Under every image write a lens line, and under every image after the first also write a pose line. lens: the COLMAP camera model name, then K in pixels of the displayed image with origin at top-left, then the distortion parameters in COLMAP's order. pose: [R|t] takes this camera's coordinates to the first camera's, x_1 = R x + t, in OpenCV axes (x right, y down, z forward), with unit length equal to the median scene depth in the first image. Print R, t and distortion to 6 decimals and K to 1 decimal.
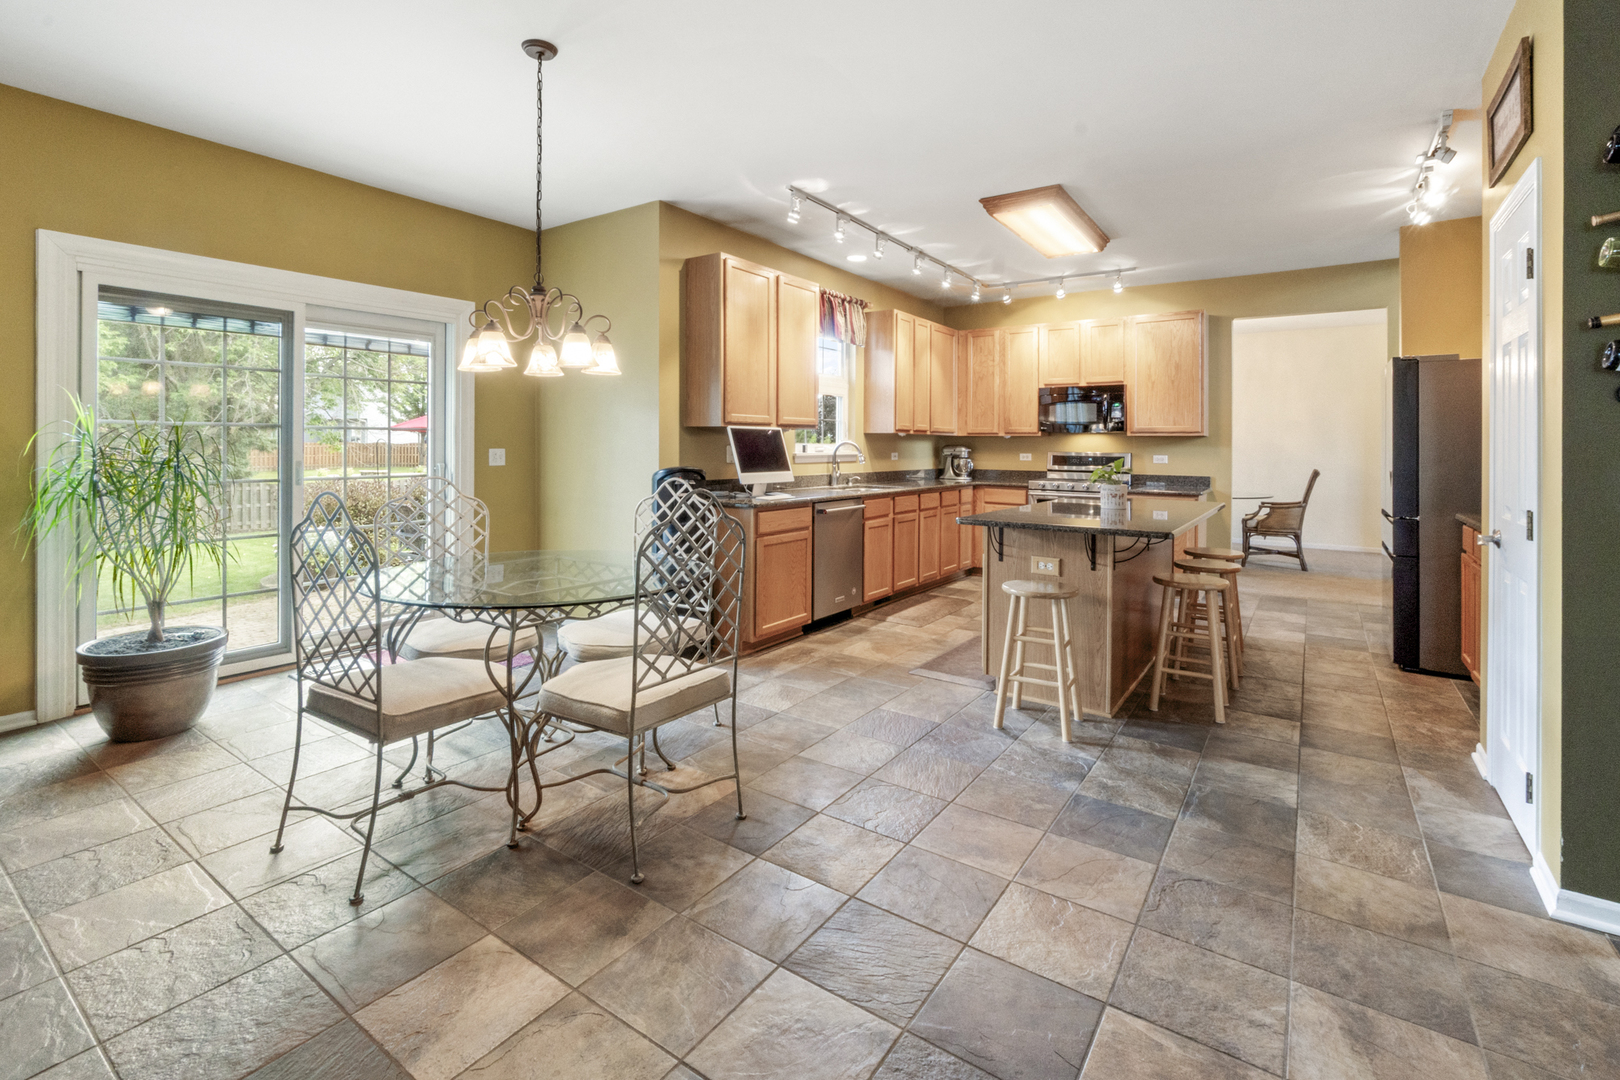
lens RADIAL K [[729.6, 0, 807.4], [0, 729.6, 446.1], [0, 0, 1]] dist [-0.000997, -0.000016]
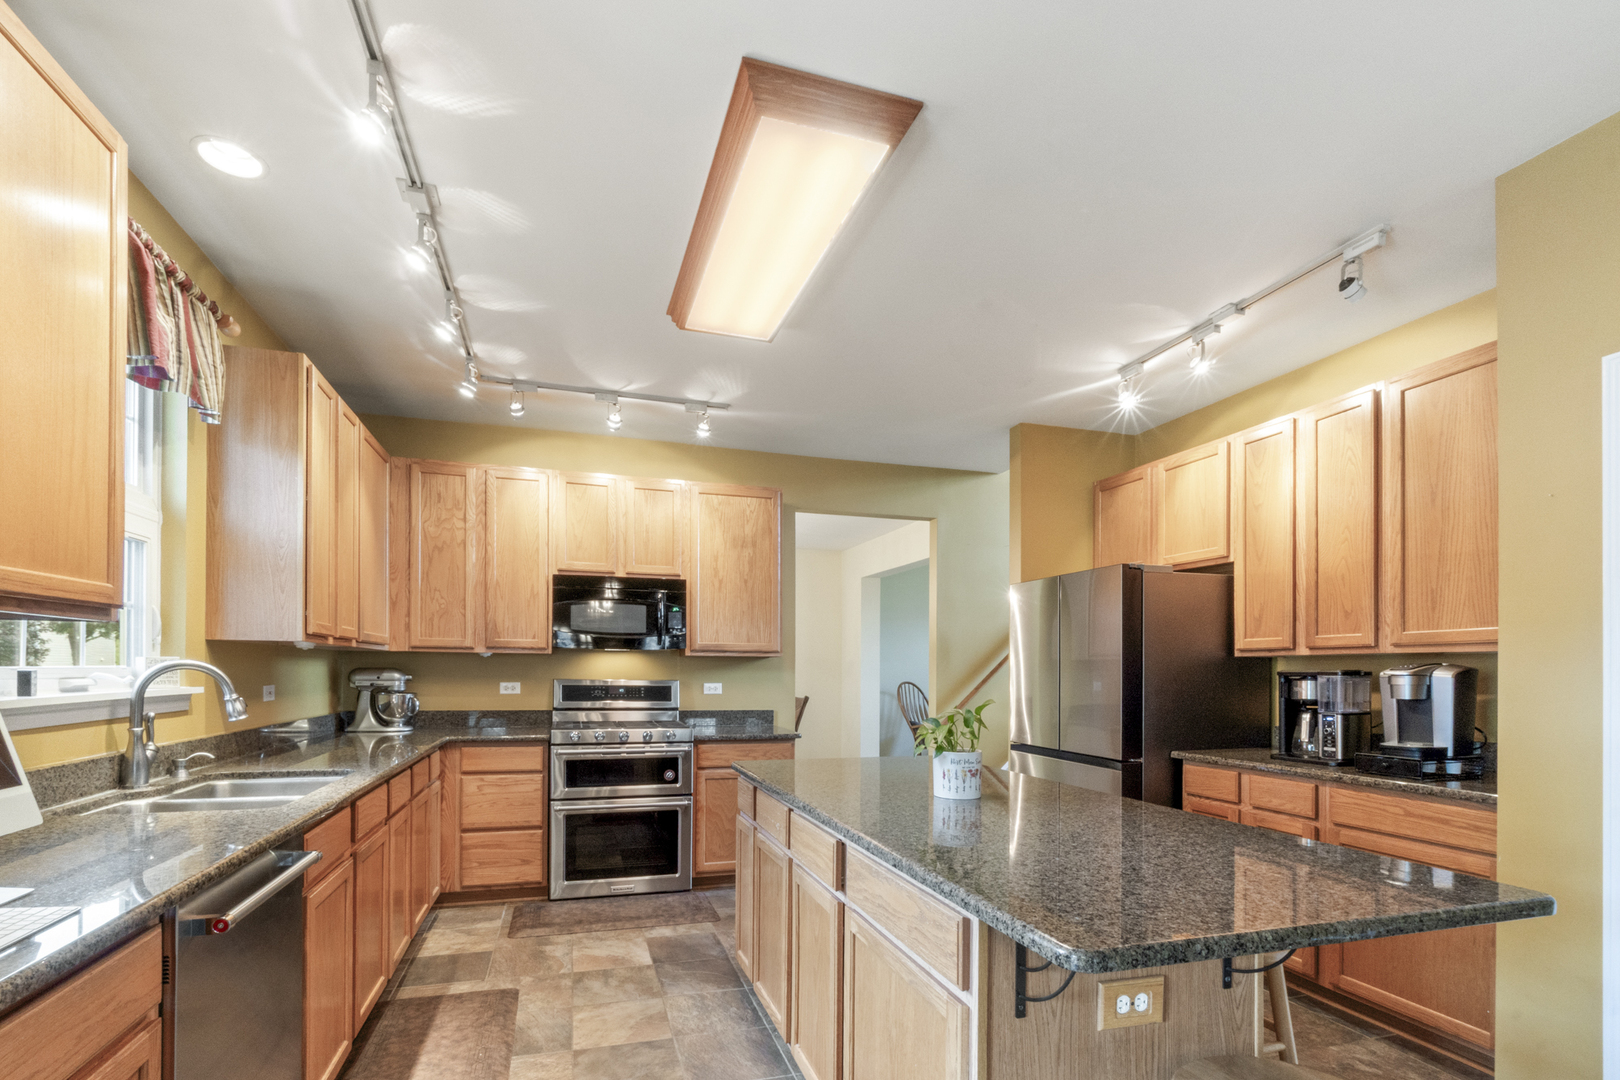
lens RADIAL K [[746.4, 0, 799.8], [0, 746.4, 667.6], [0, 0, 1]] dist [-0.000416, -0.000132]
pose [[0.621716, 0.001390, 0.783242, -0.043785], [-0.003326, 0.999994, 0.000865, -0.003917], [-0.783236, -0.003143, 0.621717, 0.499814]]
